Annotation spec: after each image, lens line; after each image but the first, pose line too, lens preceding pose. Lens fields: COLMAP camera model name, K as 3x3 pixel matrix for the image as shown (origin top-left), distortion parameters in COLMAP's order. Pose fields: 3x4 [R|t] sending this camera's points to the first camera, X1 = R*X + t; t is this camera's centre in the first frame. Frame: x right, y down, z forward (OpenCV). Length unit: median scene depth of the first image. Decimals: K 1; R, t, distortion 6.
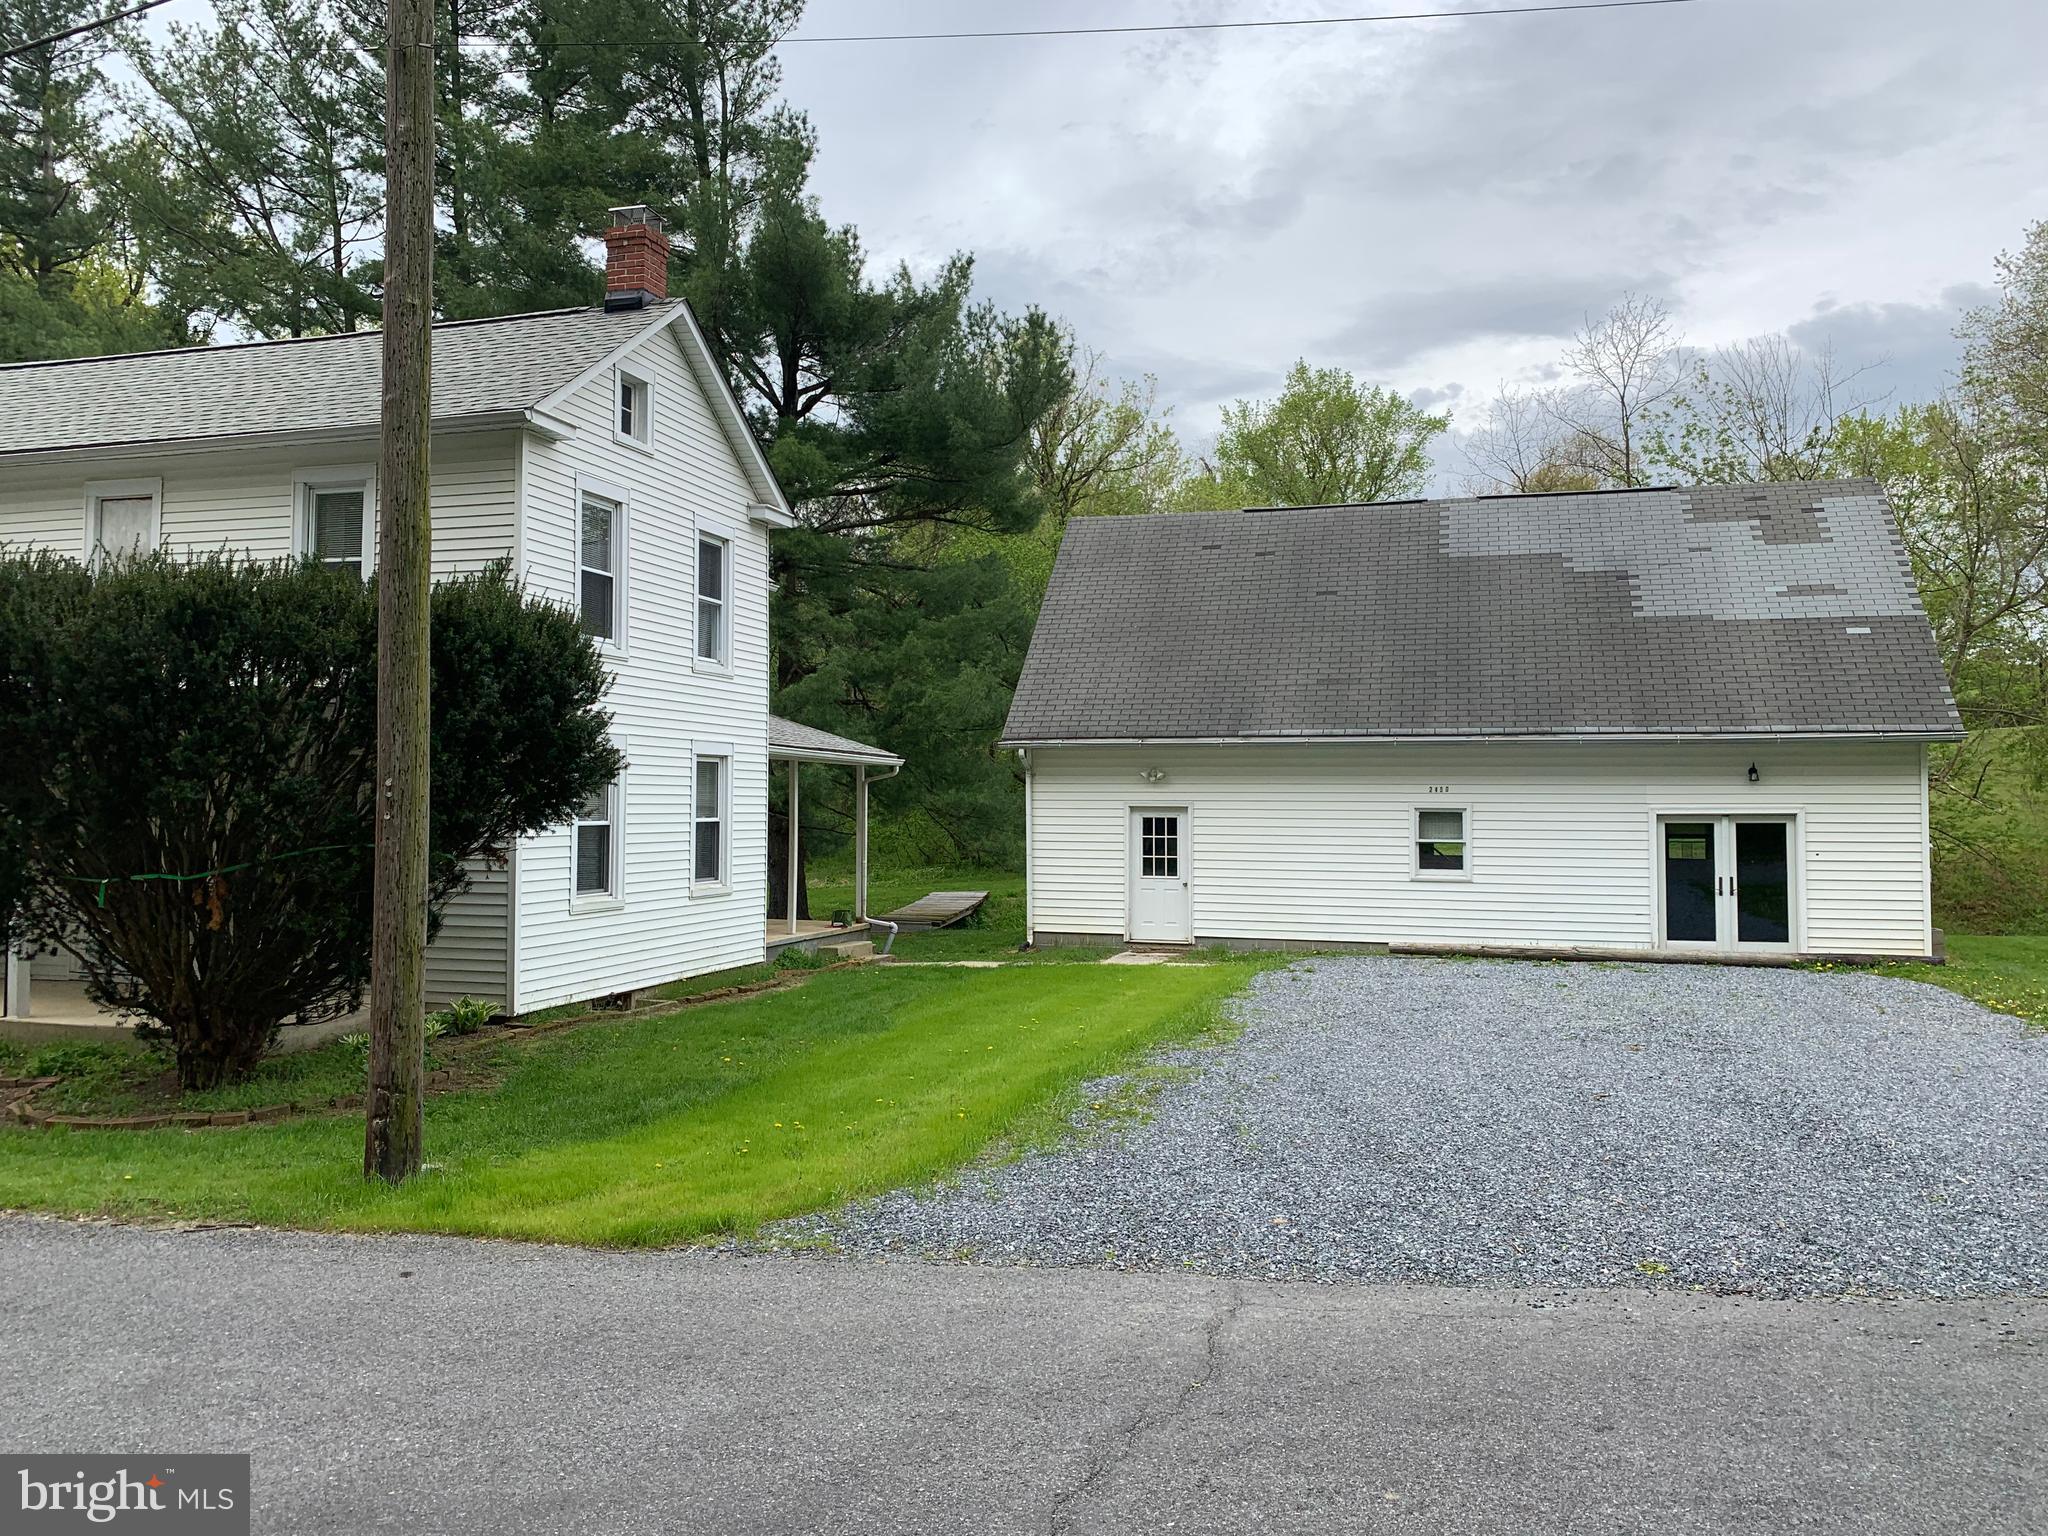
lens RADIAL K [[1547.1, 0, 1024.0], [0, 1547.1, 768.0], [0, 0, 1]] dist [0.058446, 0.001821]
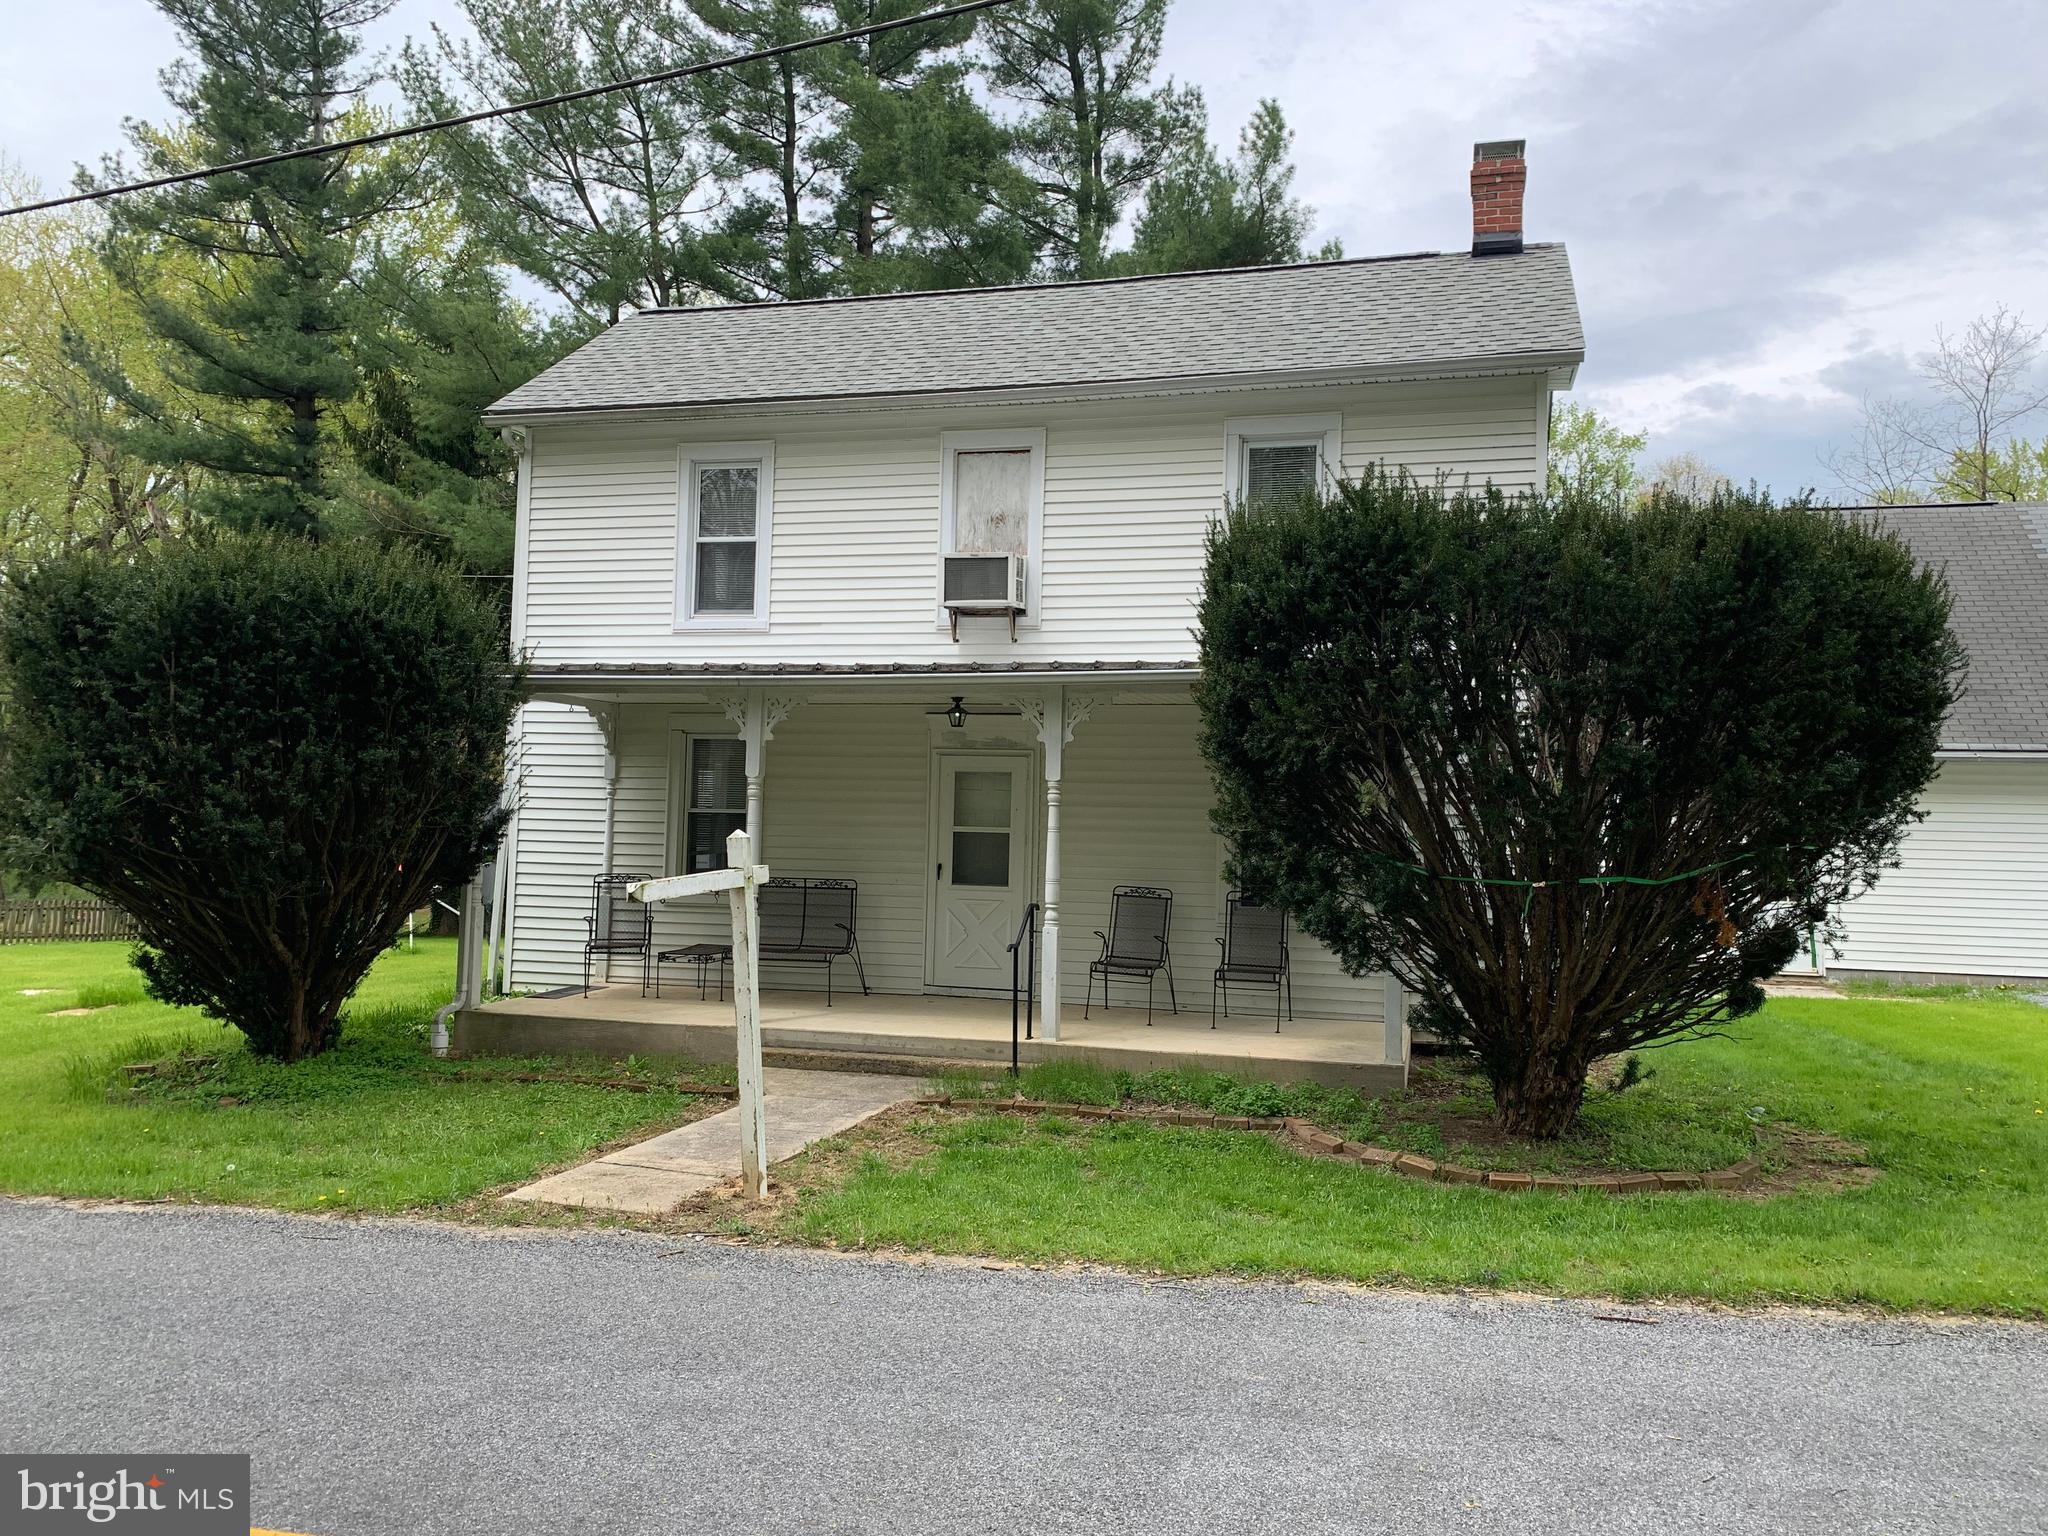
lens RADIAL K [[1515.6, 0, 1024.0], [0, 1515.6, 768.0], [0, 0, 1]] dist [0.054688, 0.000097]
pose [[0.998971, 0.024693, 0.038032, -0.405579], [-0.024426, 0.999674, -0.007467, 0.010314], [-0.038204, 0.006531, 0.999249, 0.099156]]
